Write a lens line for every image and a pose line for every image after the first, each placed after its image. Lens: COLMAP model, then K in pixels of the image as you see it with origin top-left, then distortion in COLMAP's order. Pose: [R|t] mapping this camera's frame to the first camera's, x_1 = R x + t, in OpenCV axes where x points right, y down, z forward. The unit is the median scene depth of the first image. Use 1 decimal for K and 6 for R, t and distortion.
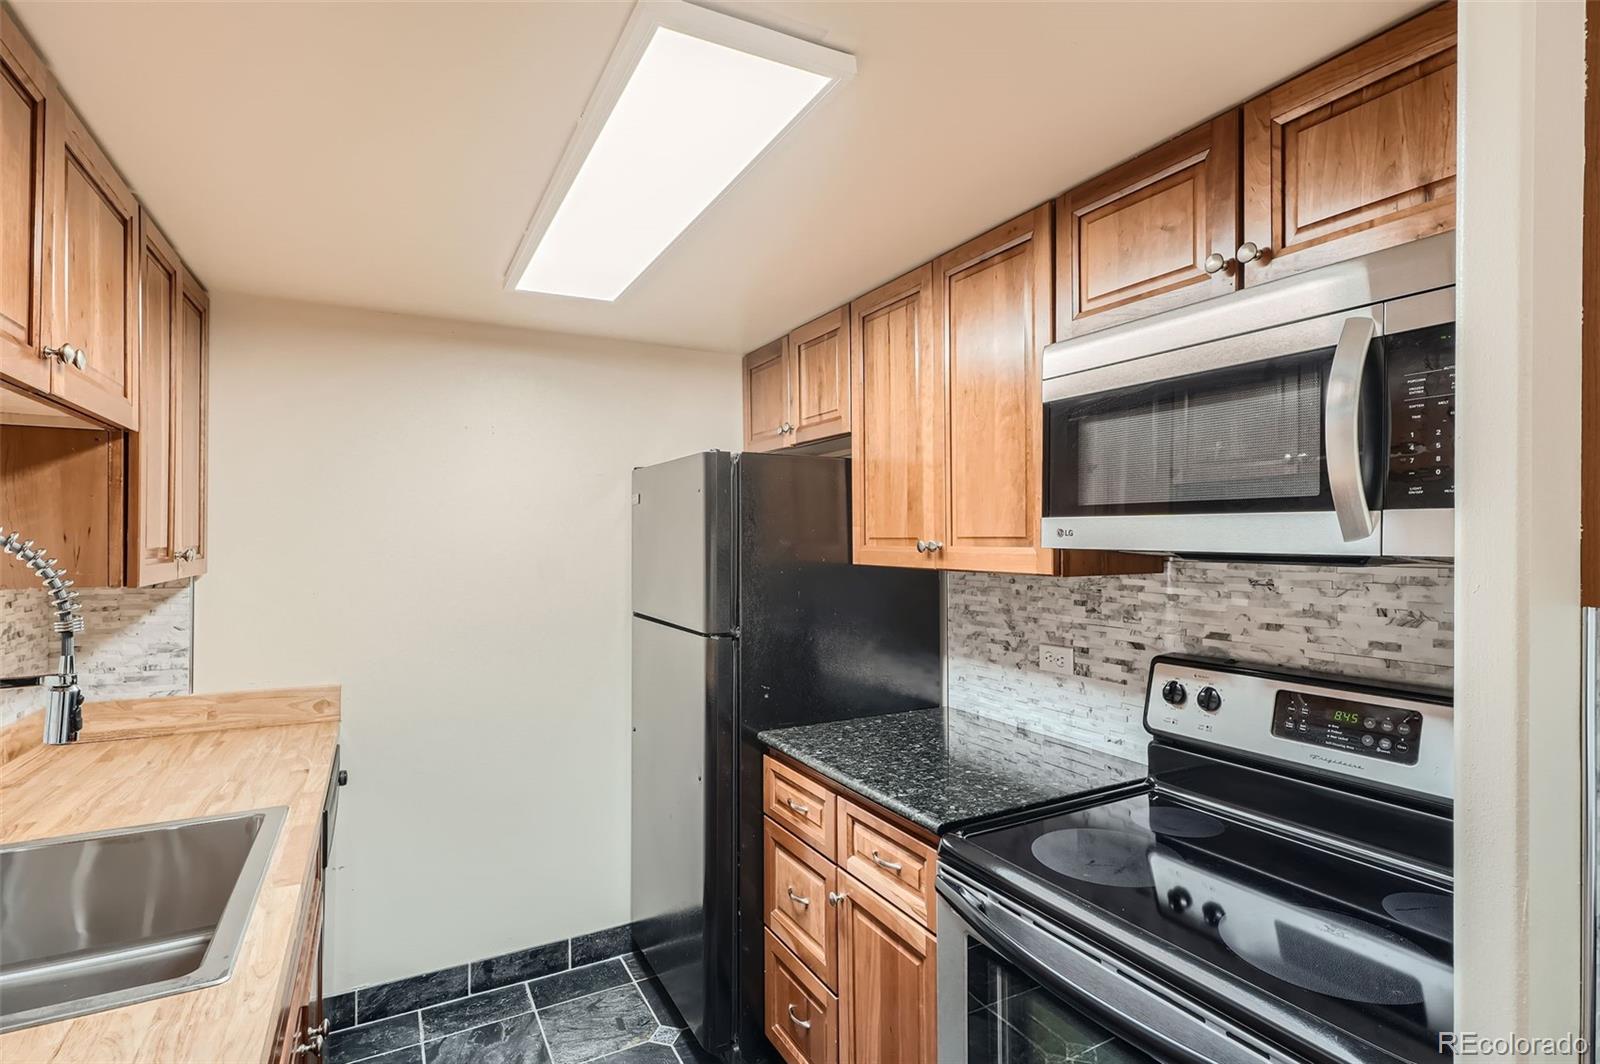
lens RADIAL K [[780.4, 0, 805.4], [0, 780.4, 538.1], [0, 0, 1]] dist [0.014476, -0.003626]
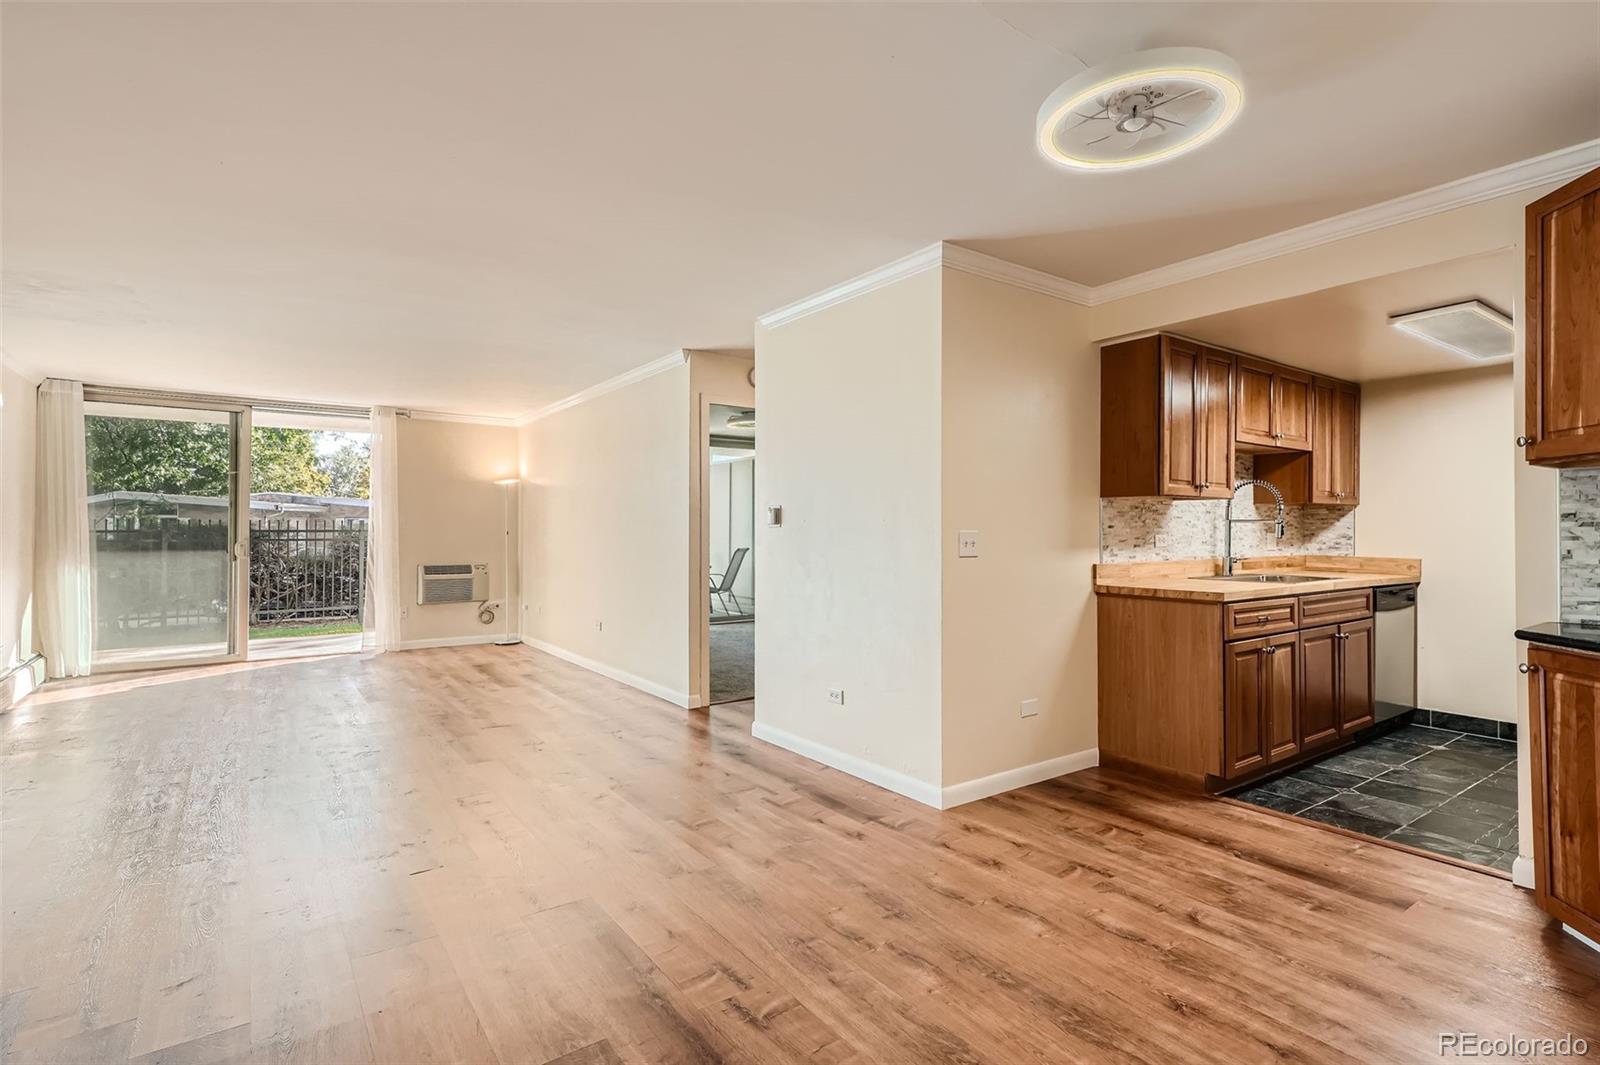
lens RADIAL K [[780.4, 0, 796.5], [0, 780.4, 526.0], [0, 0, 1]] dist [0.014476, -0.003626]
pose [[0.123698, -0.005237, -0.992306, 1.352586], [-0.000075, 0.999986, -0.005287, 0.120166], [0.992320, 0.000728, 0.123696, -0.952255]]
